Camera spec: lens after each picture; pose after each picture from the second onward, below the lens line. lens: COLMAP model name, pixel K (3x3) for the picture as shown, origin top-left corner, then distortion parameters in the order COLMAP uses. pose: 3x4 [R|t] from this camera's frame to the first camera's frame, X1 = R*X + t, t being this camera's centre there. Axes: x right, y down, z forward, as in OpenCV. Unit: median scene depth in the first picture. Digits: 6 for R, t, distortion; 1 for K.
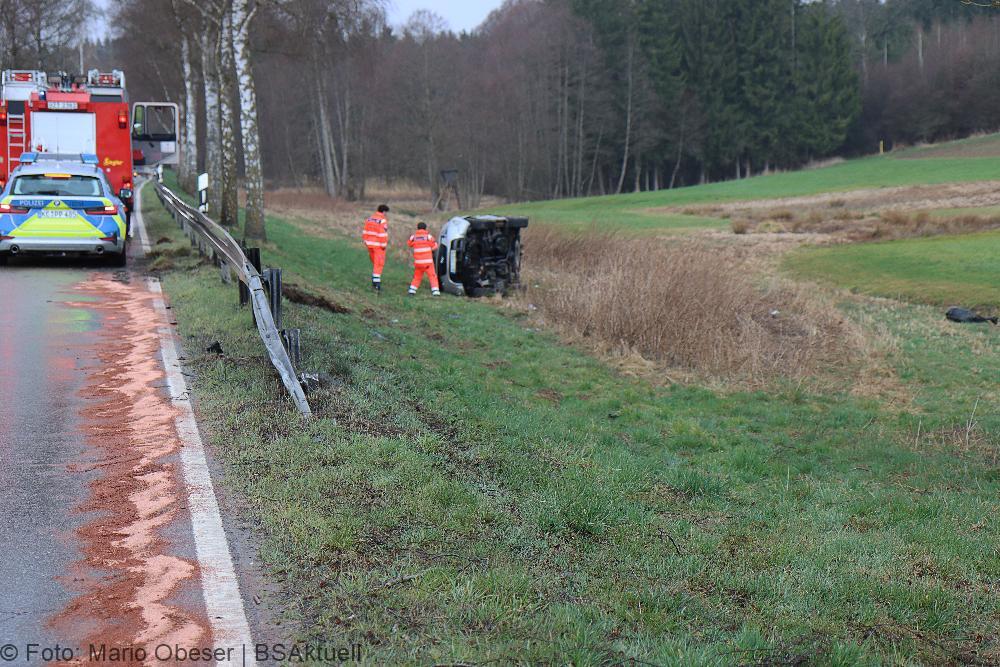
lens RADIAL K [[2027.5, 0, 500.0], [0, 2027.5, 333.5], [0, 0, 1]] dist [0.295097, -0.009074]
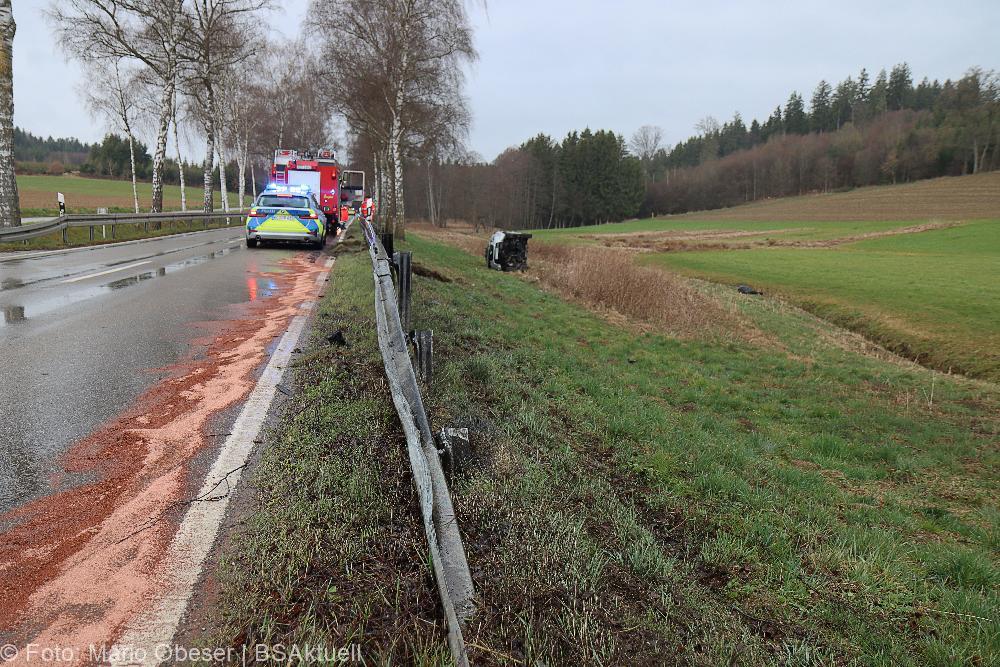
lens RADIAL K [[794.6, 0, 500.0], [0, 794.6, 333.5], [0, 0, 1]] dist [-0.098128, 0.098893]
pose [[0.999332, 0.035848, 0.007044, -0.017544], [-0.036222, 0.997339, 0.063276, -0.004941], [-0.004757, -0.063489, 0.997971, 0.162944]]
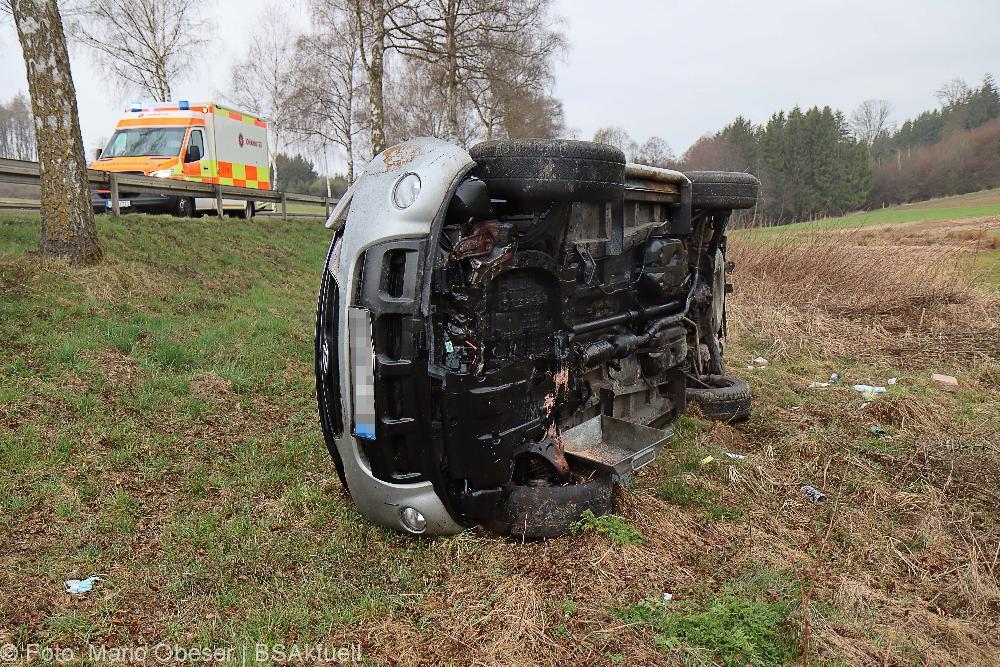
lens RADIAL K [[816.8, 0, 500.0], [0, 816.8, 333.5], [0, 0, 1]] dist [-0.064204, 0.118719]
pose [[0.972967, 0.013869, -0.230528, 0.003736], [-0.001595, 0.998575, 0.053344, -0.033493], [0.230939, -0.051535, 0.971602, 0.734853]]
